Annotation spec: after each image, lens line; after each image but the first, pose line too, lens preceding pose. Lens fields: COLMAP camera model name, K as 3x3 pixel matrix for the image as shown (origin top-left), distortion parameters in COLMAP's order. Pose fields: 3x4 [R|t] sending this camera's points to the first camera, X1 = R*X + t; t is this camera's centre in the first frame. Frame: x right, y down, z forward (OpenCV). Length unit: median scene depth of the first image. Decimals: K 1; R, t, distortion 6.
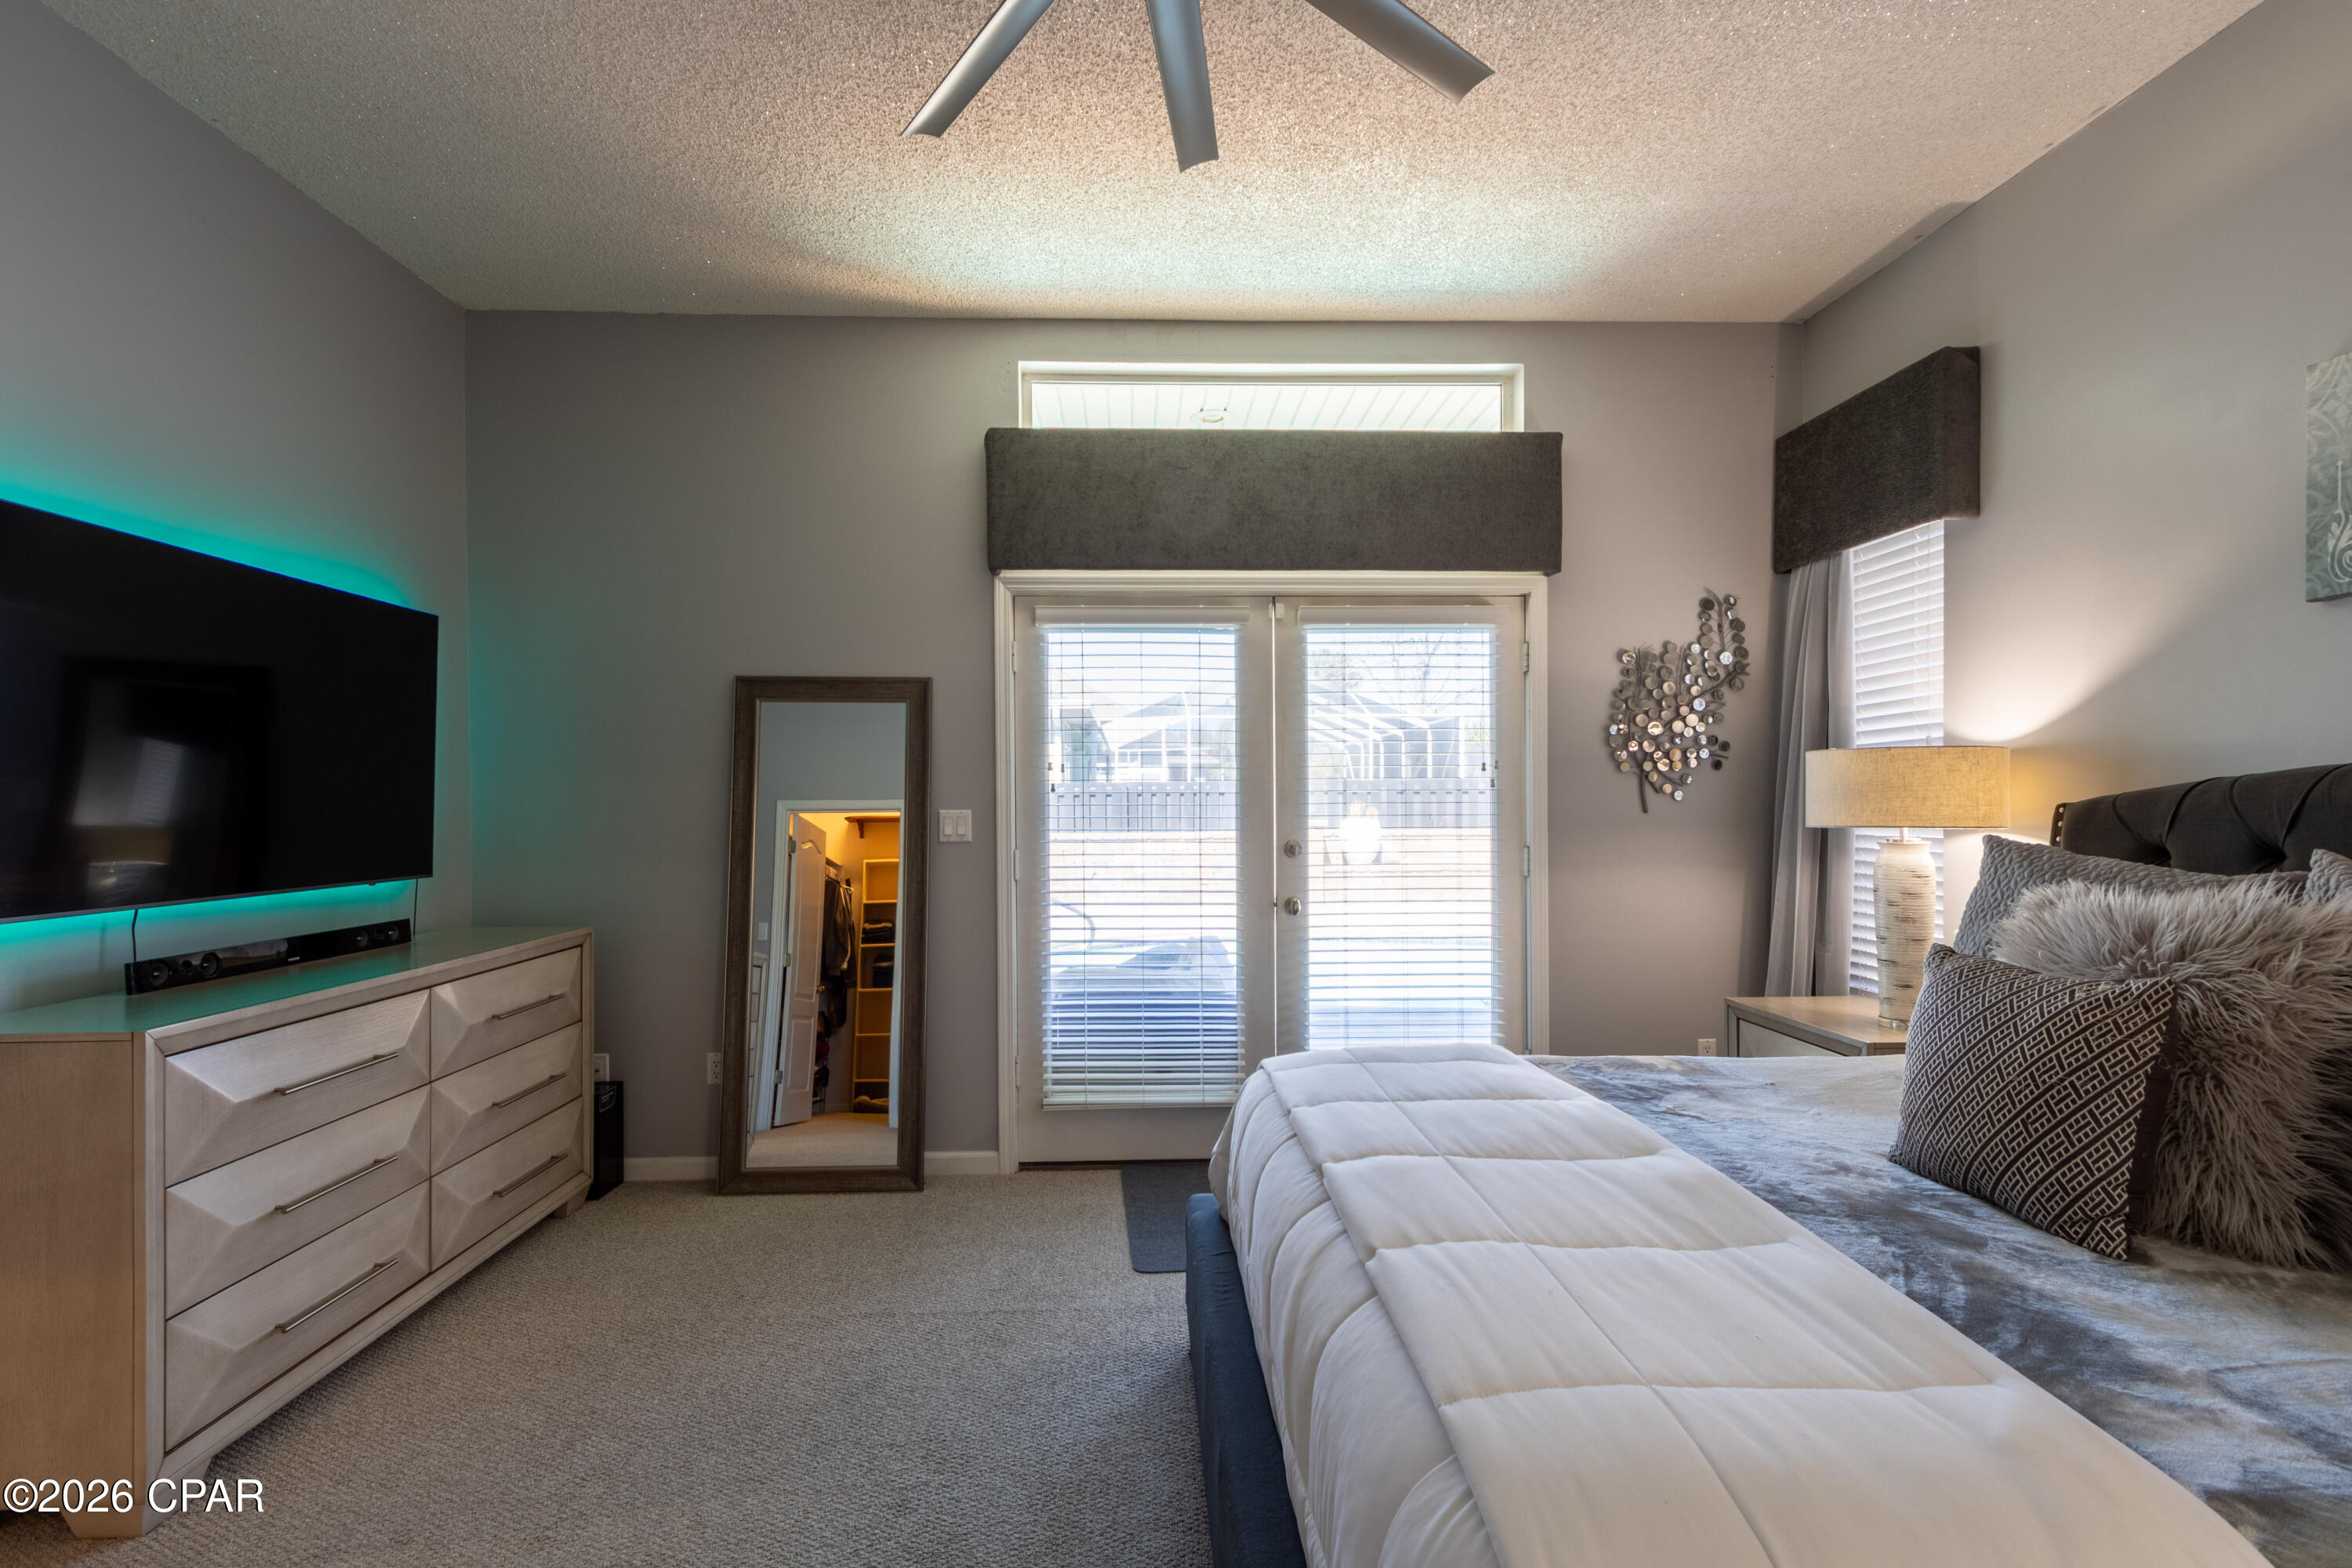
lens RADIAL K [[1137.3, 0, 1164.1], [0, 1137.3, 807.2], [0, 0, 1]] dist [0.003019, -0.000198]
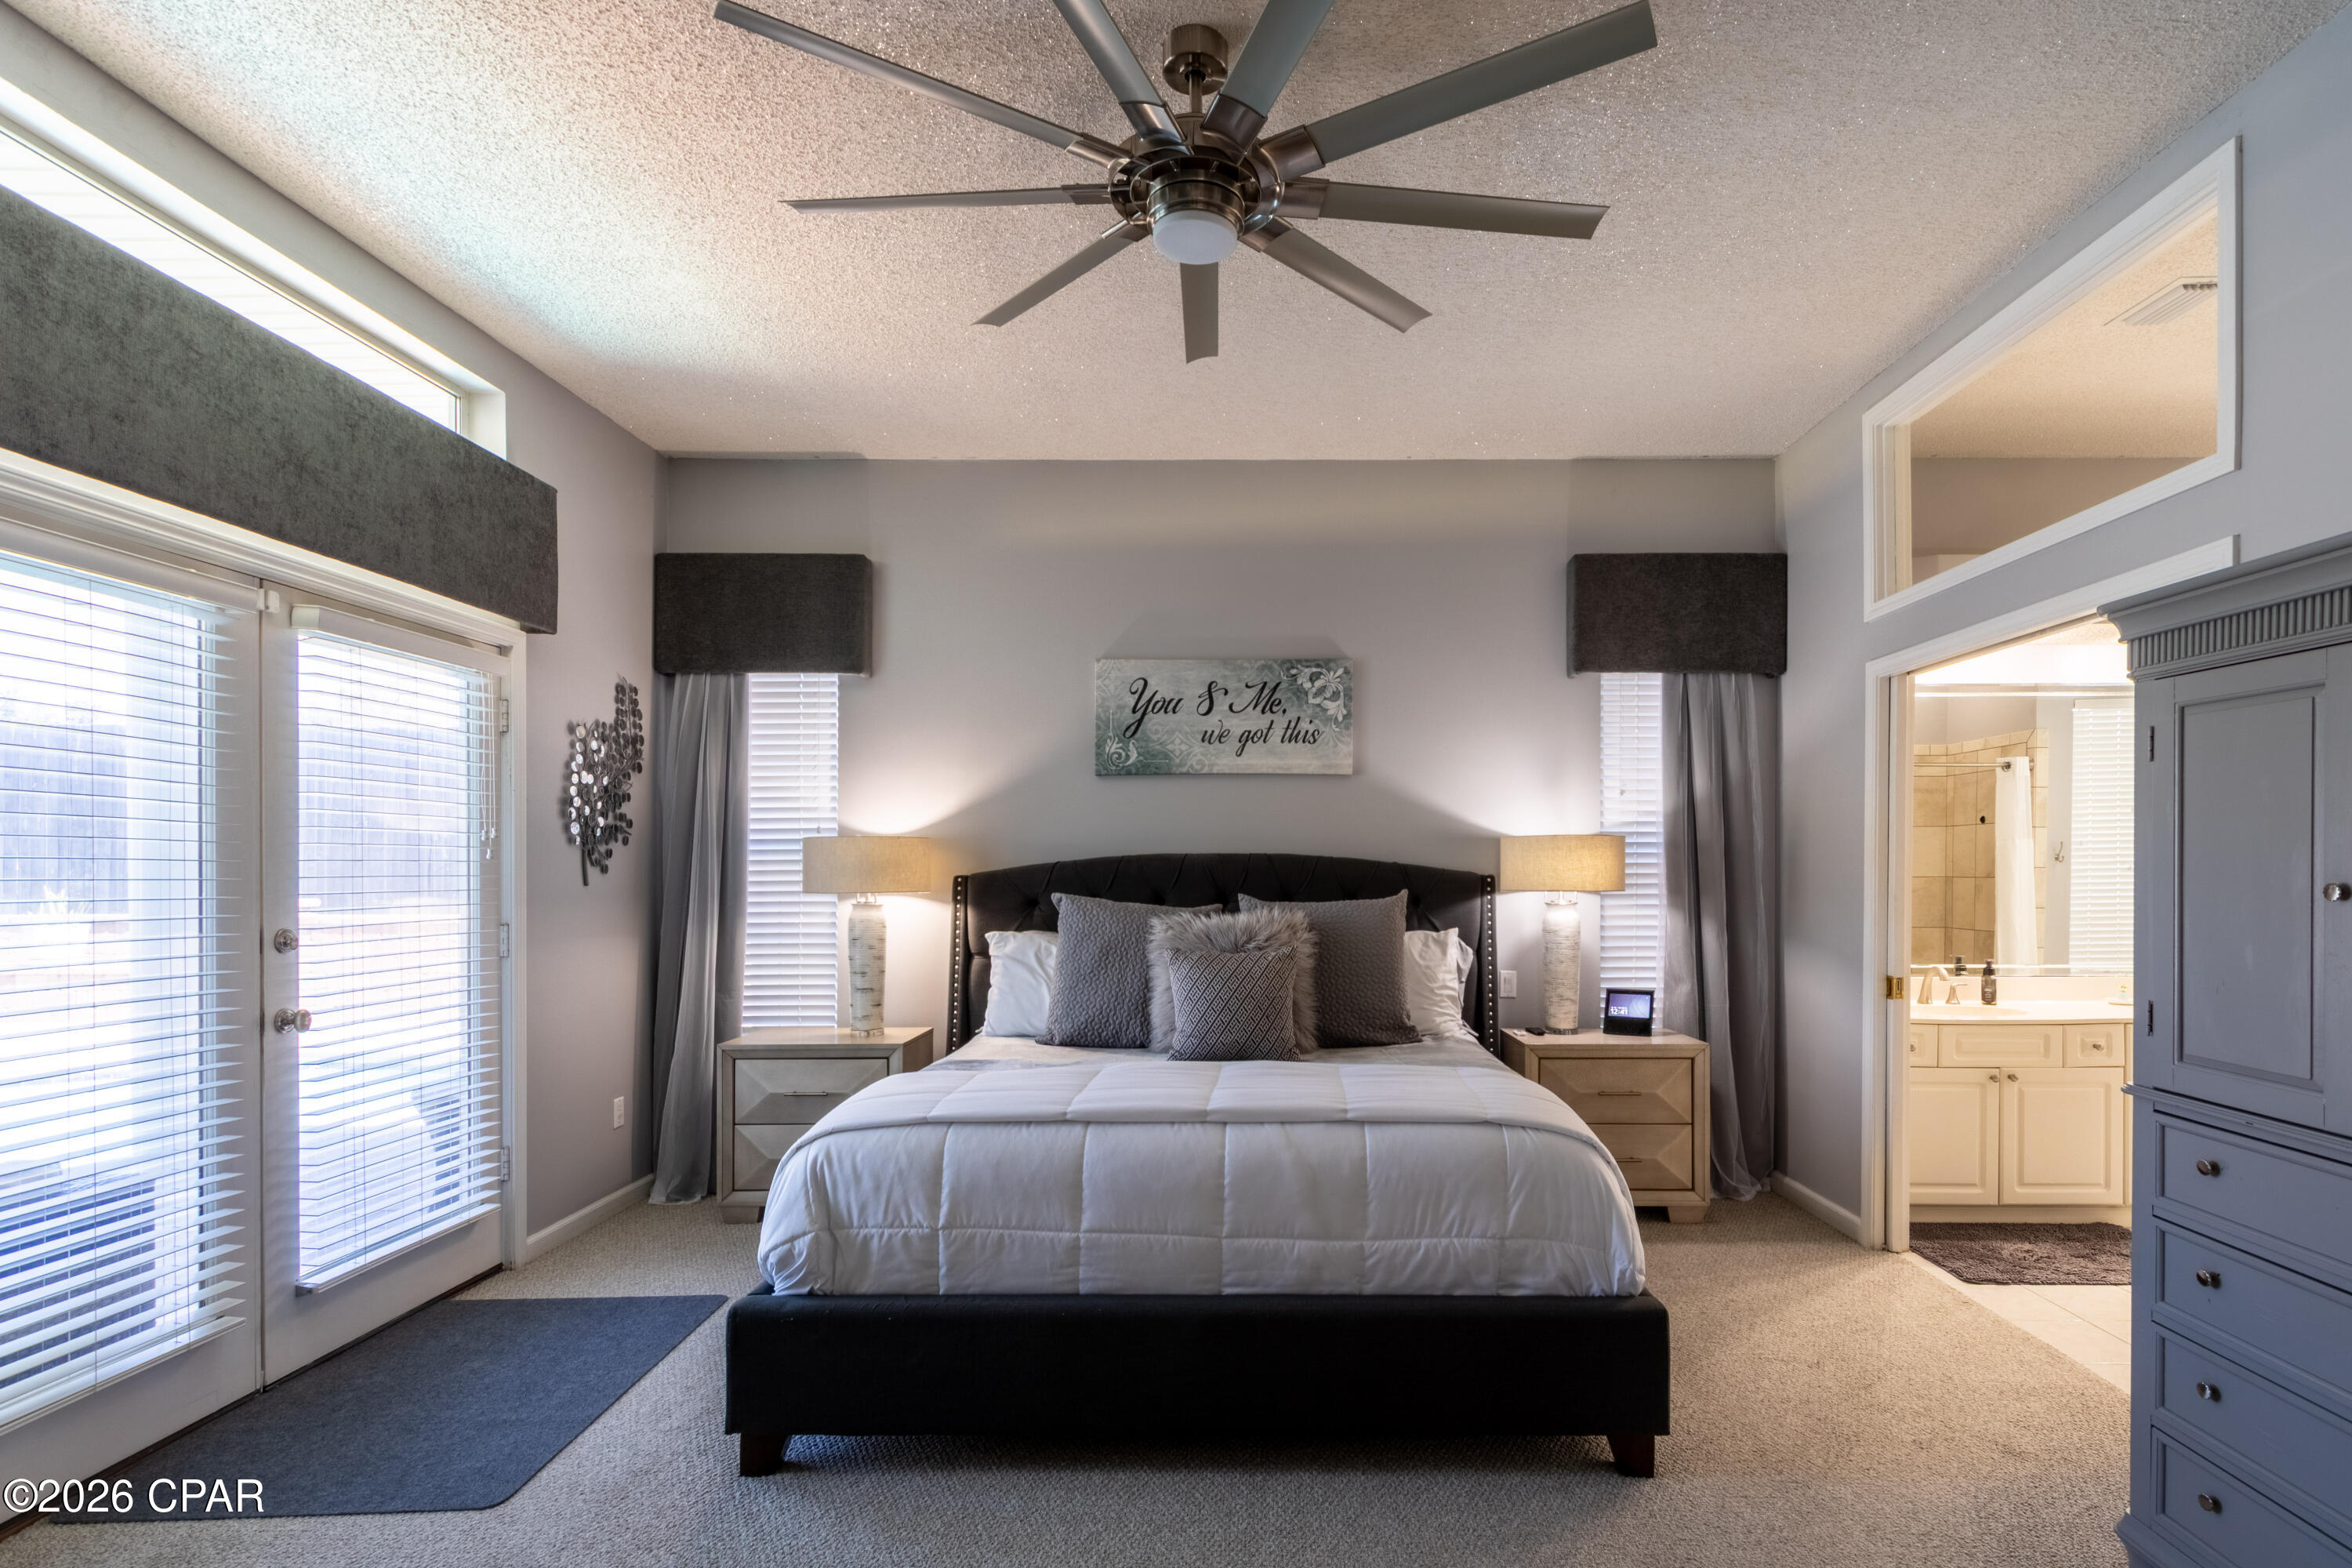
lens RADIAL K [[1142.9, 0, 1283.4], [0, 1142.9, 876.8], [0, 0, 1]] dist [0.001872, 0.000073]
pose [[0.020903, 0.001157, 0.999781, -0.616351], [0.007856, 0.999968, -0.001322, 0.002877], [-0.999751, 0.007882, 0.020893, 0.380381]]
